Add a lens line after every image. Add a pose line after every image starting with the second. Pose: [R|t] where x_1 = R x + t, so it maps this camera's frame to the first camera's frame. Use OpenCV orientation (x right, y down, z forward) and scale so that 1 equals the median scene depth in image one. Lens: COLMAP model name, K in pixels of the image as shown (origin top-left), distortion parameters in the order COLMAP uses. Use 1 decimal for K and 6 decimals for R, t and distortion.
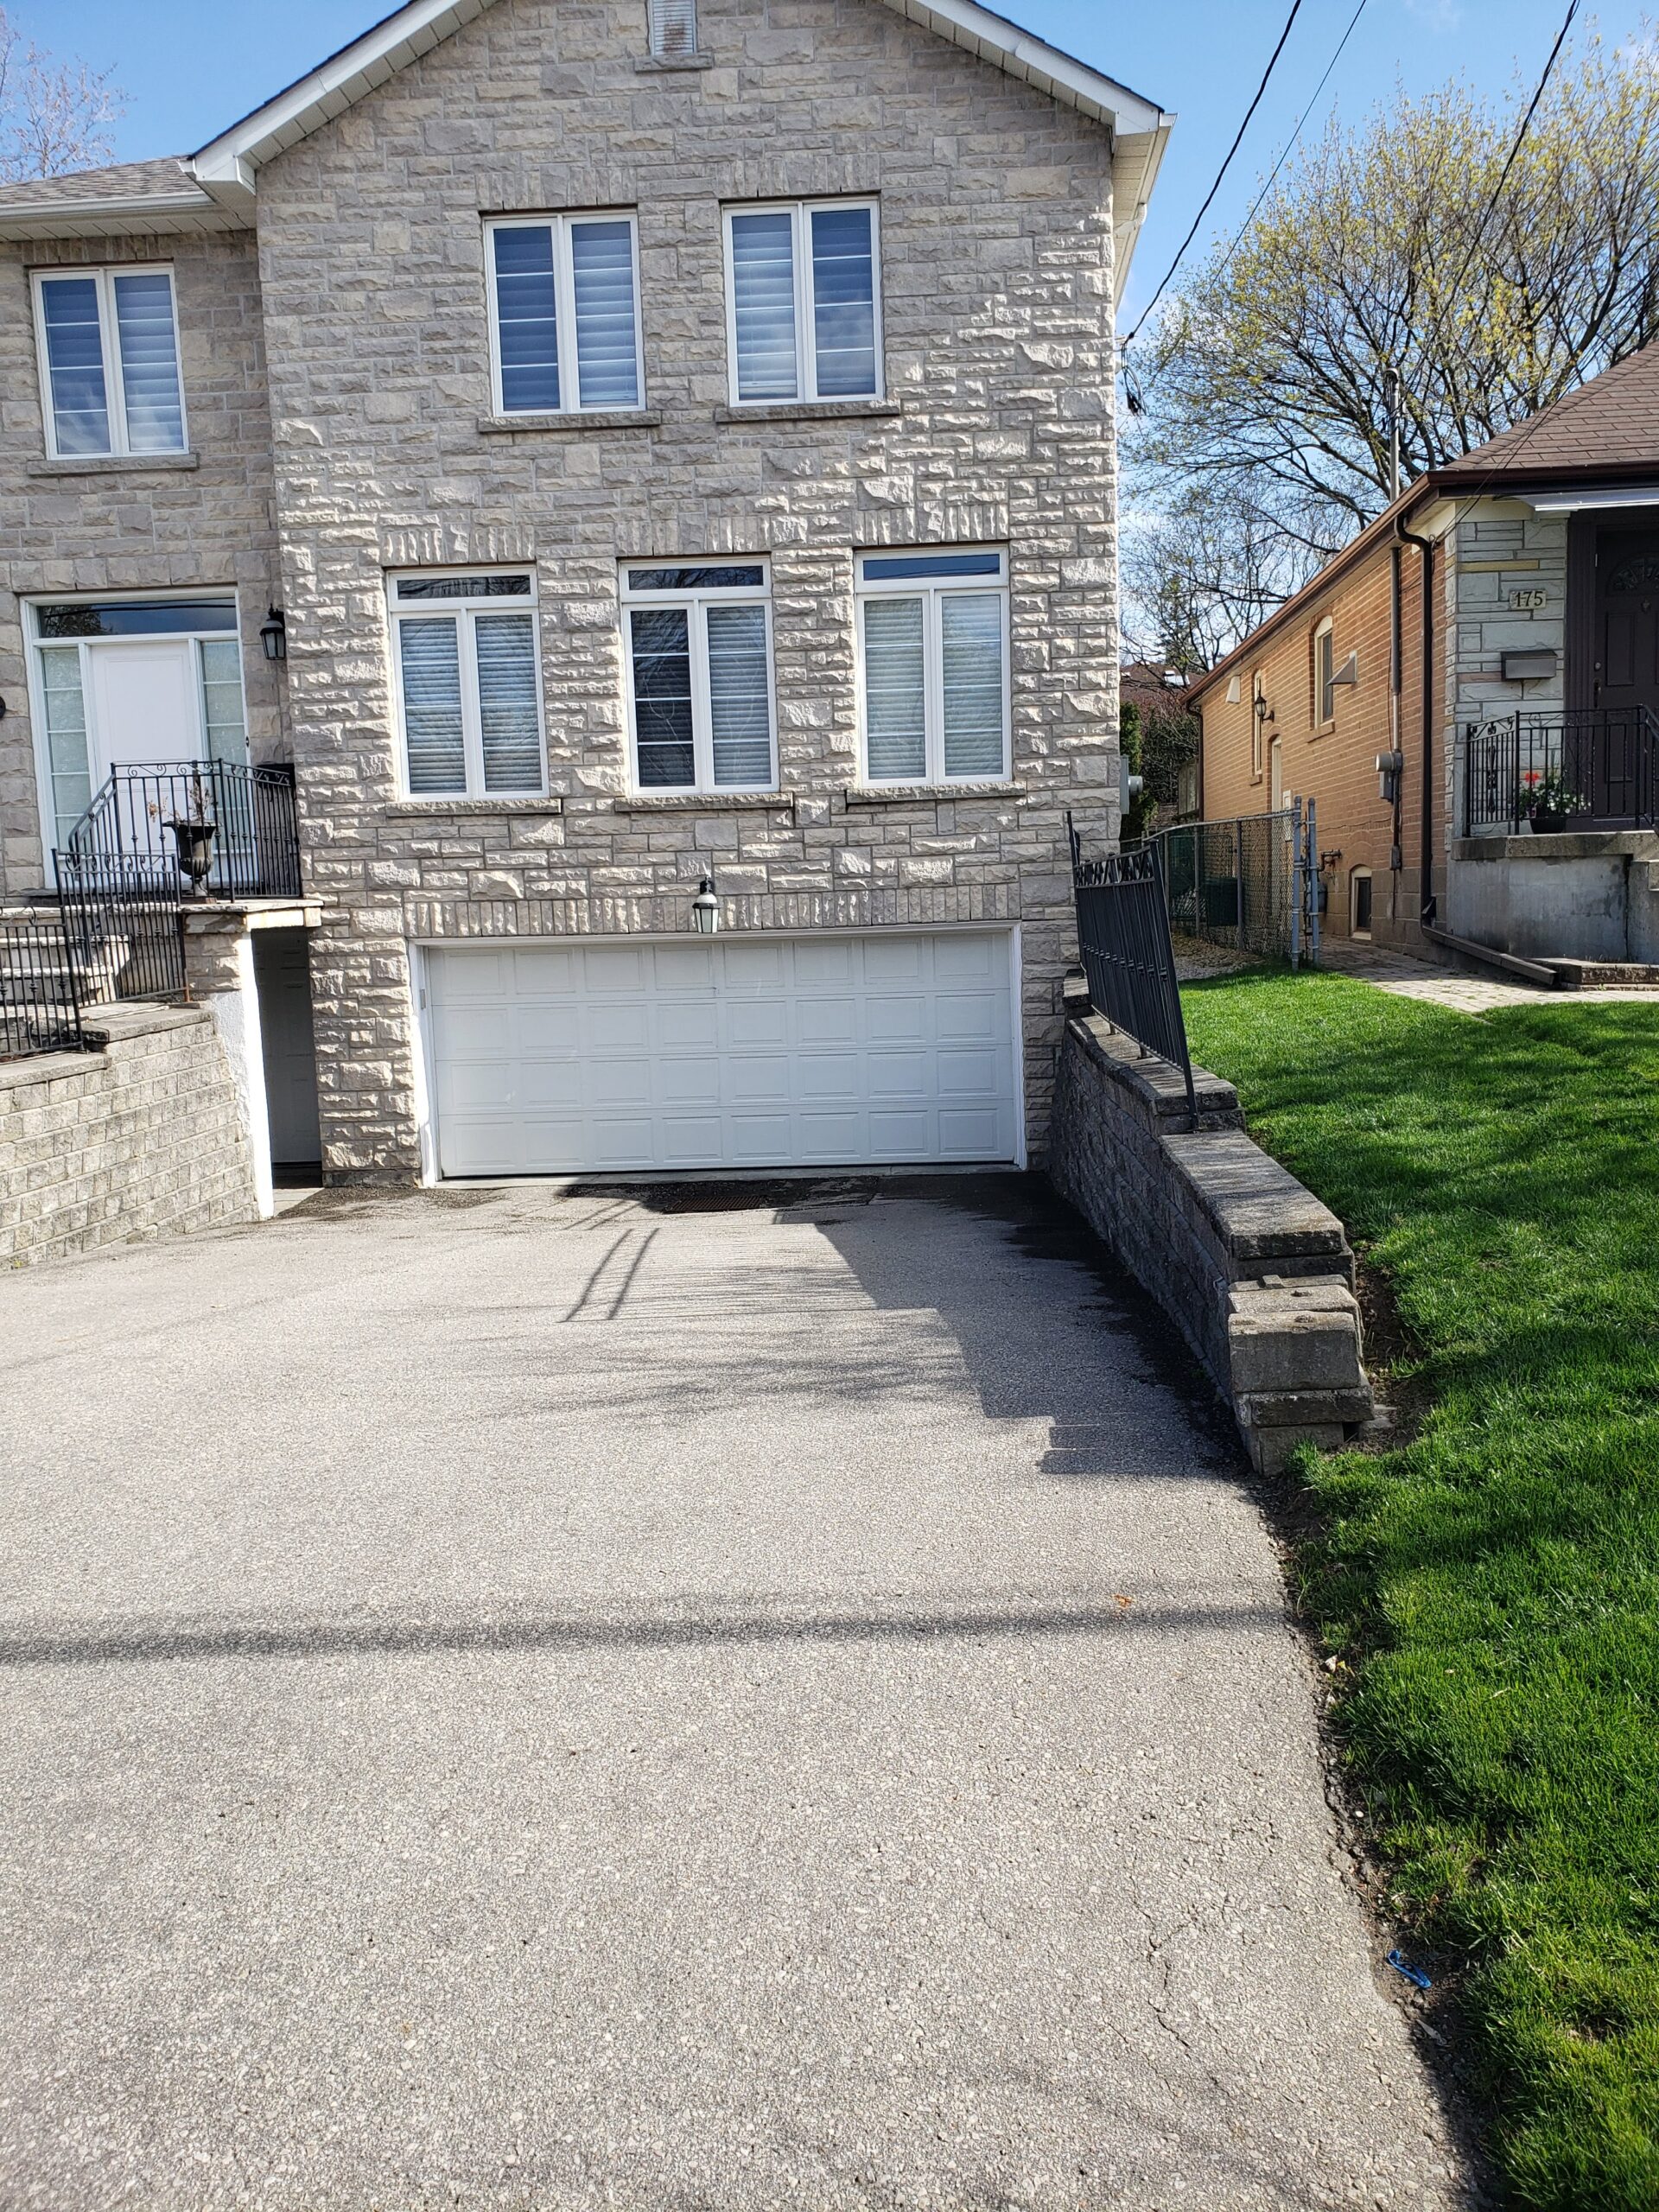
lens RADIAL K [[1756.7, 0, 829.8], [0, 1756.7, 1141.6], [0, 0, 1]] dist [-0.007255, 0.018560]
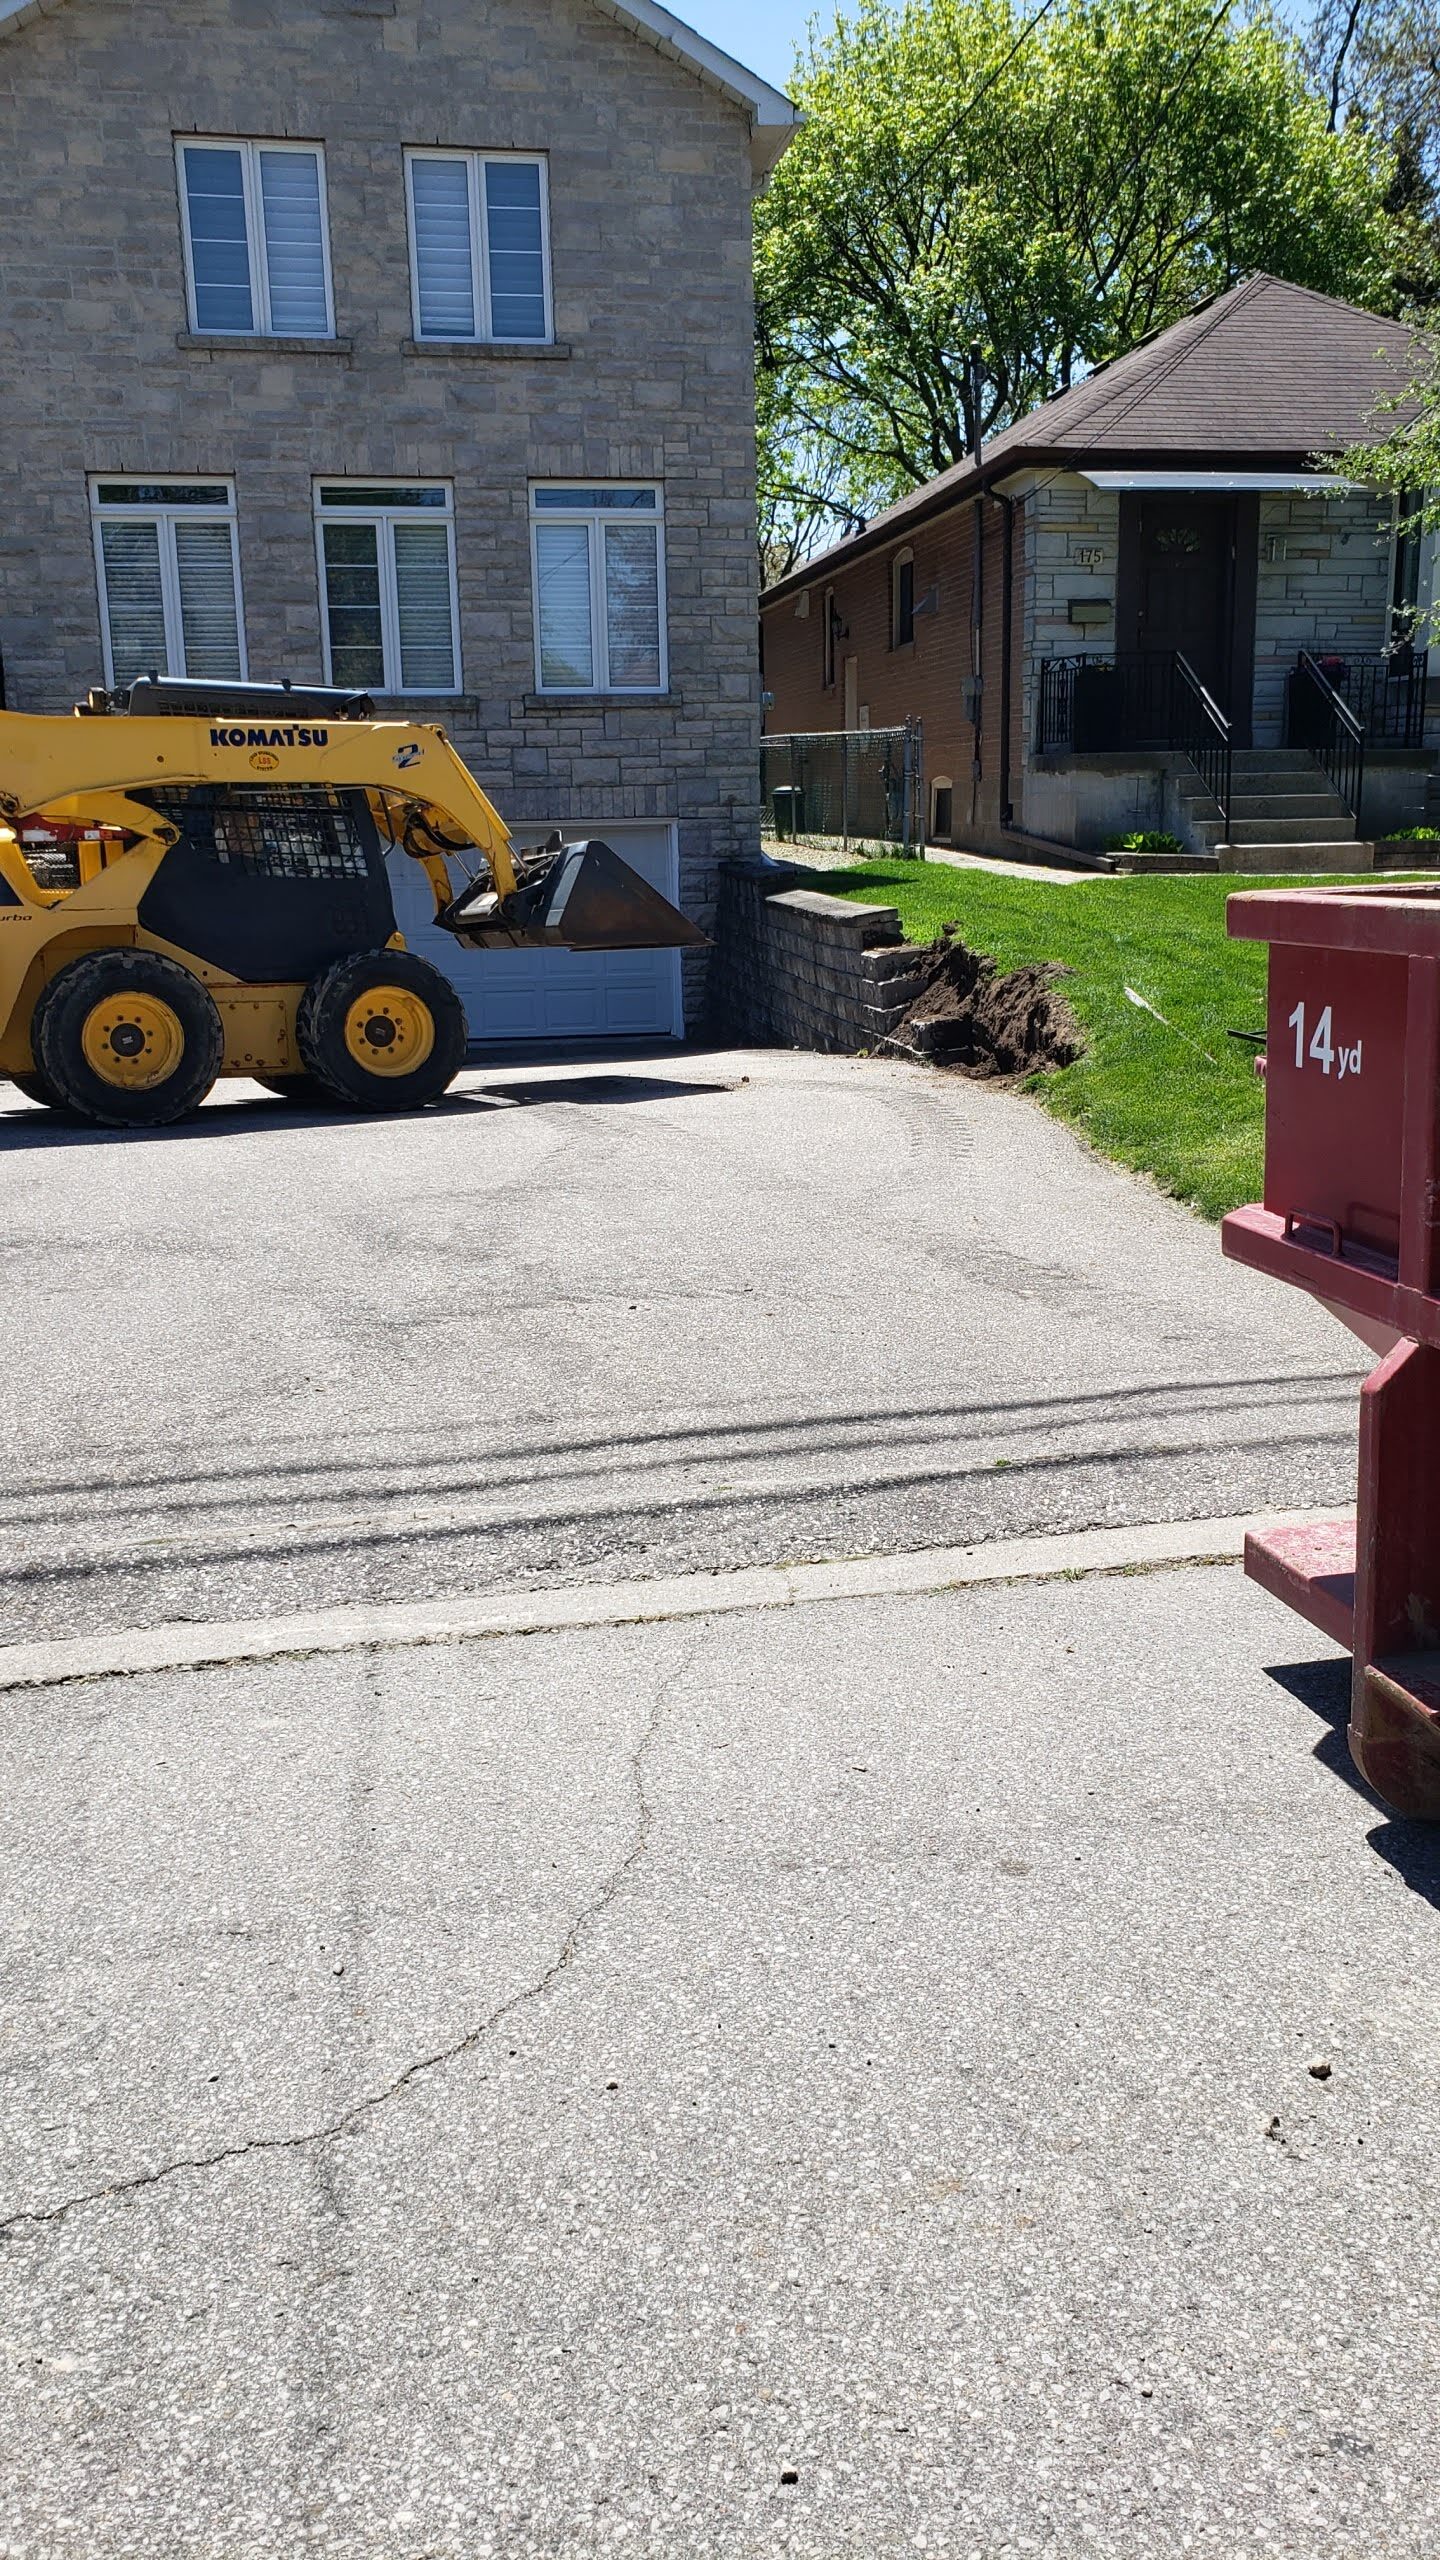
lens RADIAL K [[2040.0, 0, 766.1], [0, 2040.0, 1304.7], [0, 0, 1]] dist [-0.014901, 0.047451]
pose [[0.969113, -0.041727, 0.243060, -0.179351], [0.018164, 0.994982, 0.098390, 0.063750], [-0.245945, -0.090936, 0.965008, -0.347867]]
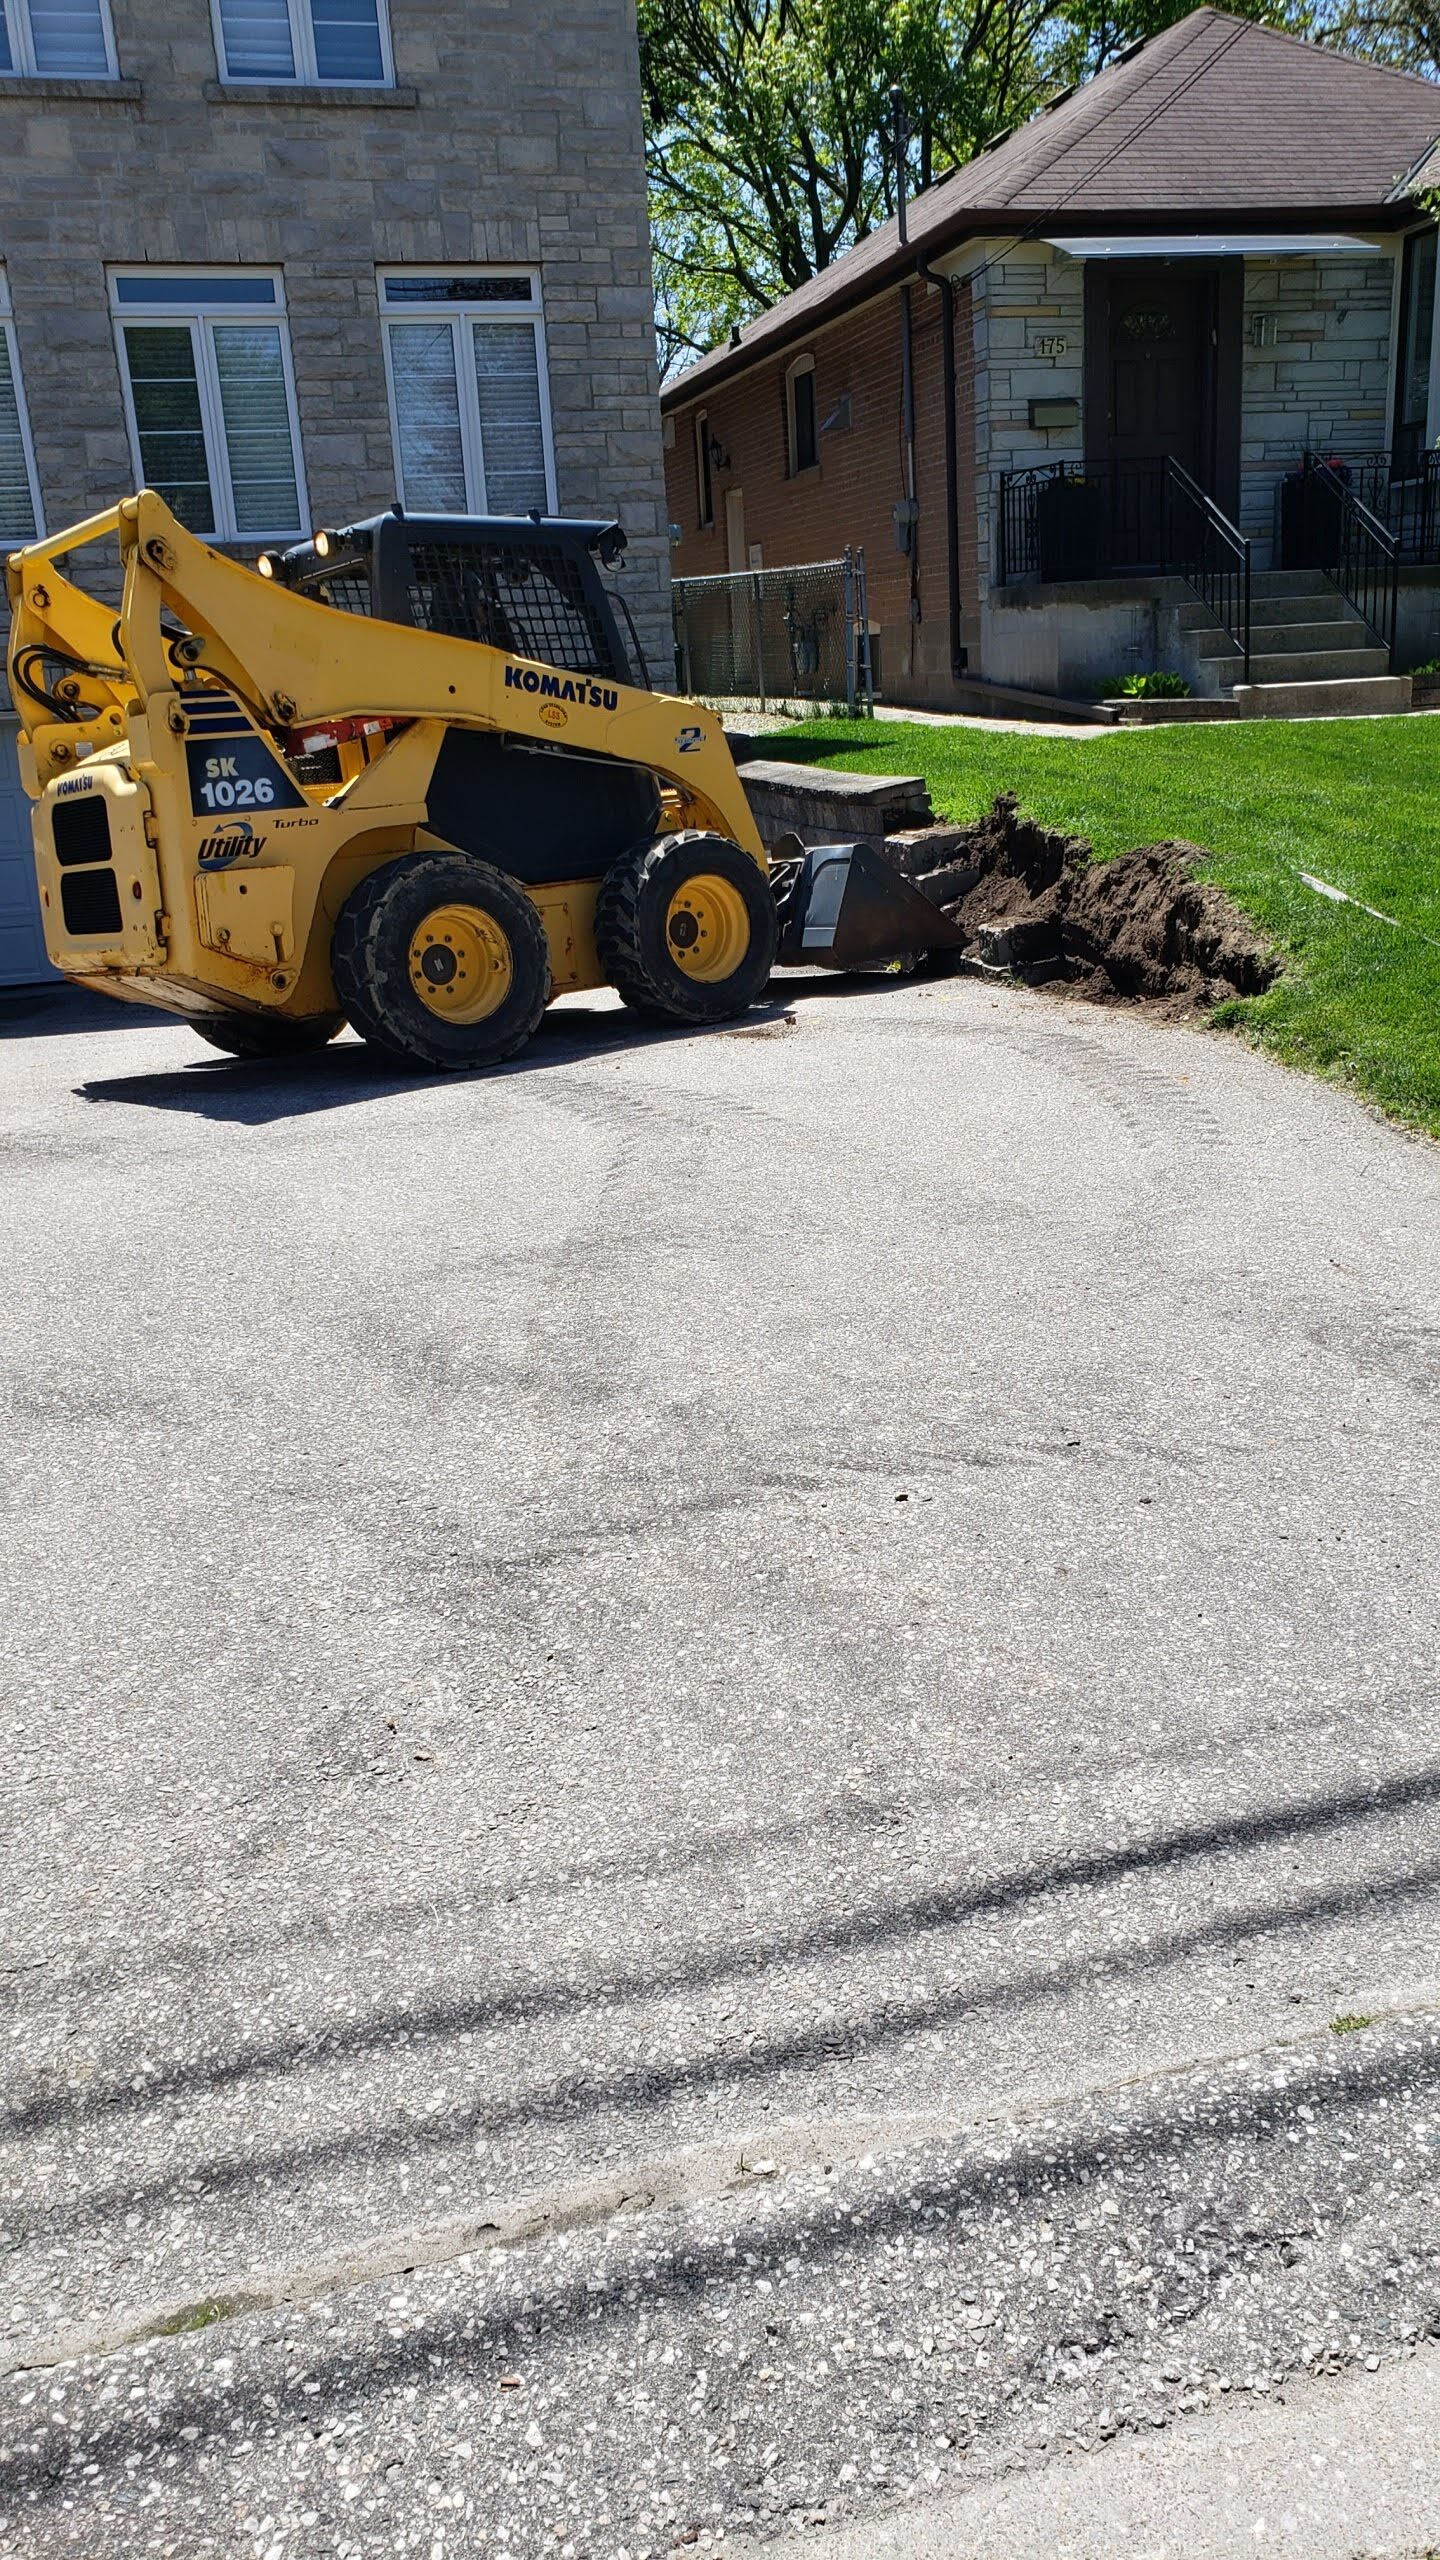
lens RADIAL K [[2040.0, 0, 804.0], [0, 2040.0, 1318.1], [0, 0, 1]] dist [-0.014901, 0.047451]
pose [[0.937183, -0.125012, 0.325668, -0.194544], [0.071544, 0.982617, 0.171307, 0.038201], [-0.341423, -0.137246, 0.929835, -0.146577]]
